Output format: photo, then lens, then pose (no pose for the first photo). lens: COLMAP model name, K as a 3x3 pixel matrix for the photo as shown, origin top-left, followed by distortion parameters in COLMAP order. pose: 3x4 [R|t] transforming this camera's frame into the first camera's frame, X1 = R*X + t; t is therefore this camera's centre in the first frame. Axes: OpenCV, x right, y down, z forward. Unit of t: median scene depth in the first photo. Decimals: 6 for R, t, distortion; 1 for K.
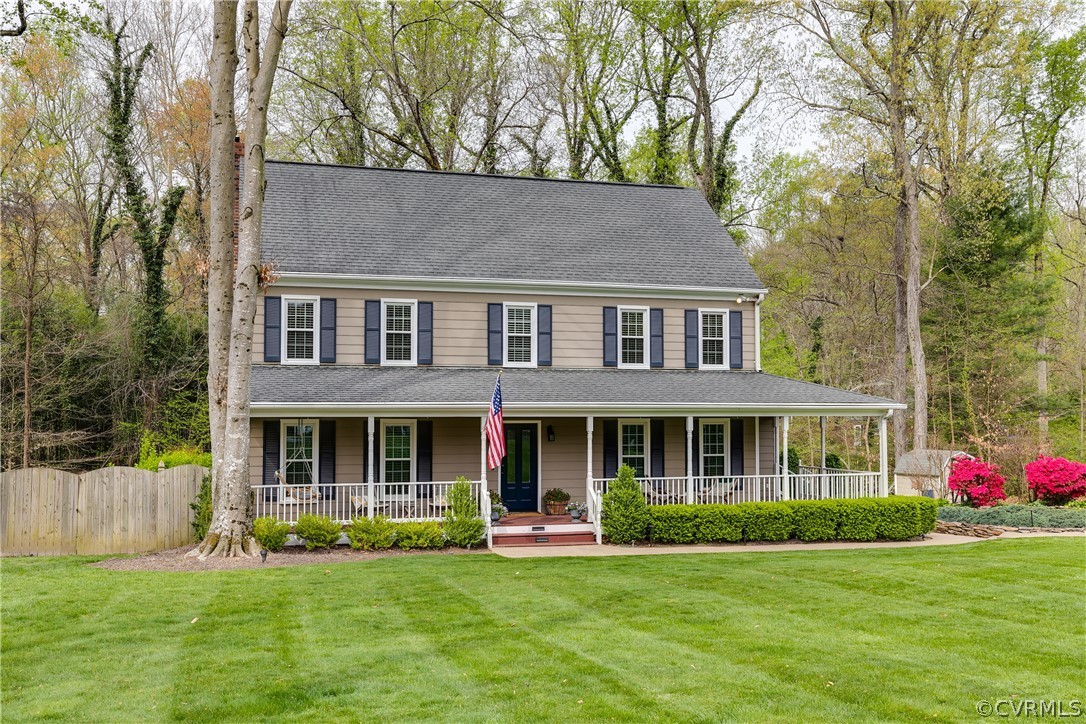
lens RADIAL K [[993.0, 0, 545.2], [0, 993.0, 358.5], [0, 0, 1]] dist [-0.003182, 0.000000]
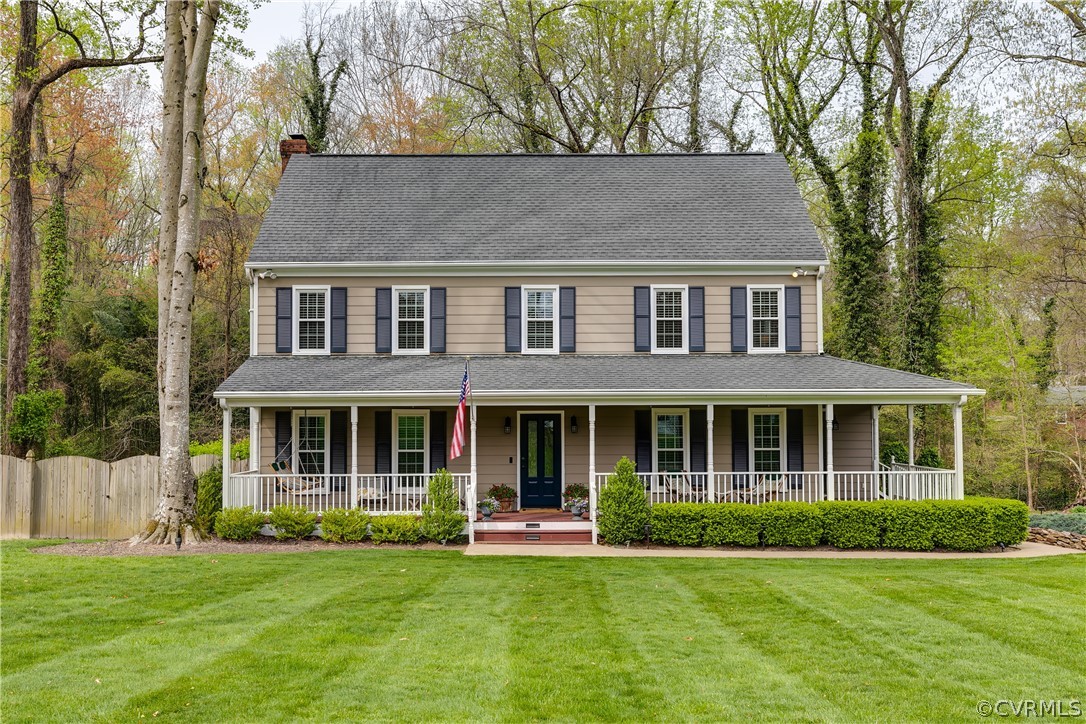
lens RADIAL K [[993.0, 0, 542.0], [0, 993.0, 367.4], [0, 0, 1]] dist [-0.003182, 0.000000]
pose [[0.965100, -0.015754, -0.261406, 0.229560], [0.018356, 0.999803, 0.007513, 0.015010], [0.261236, -0.012049, 0.965200, 0.096902]]
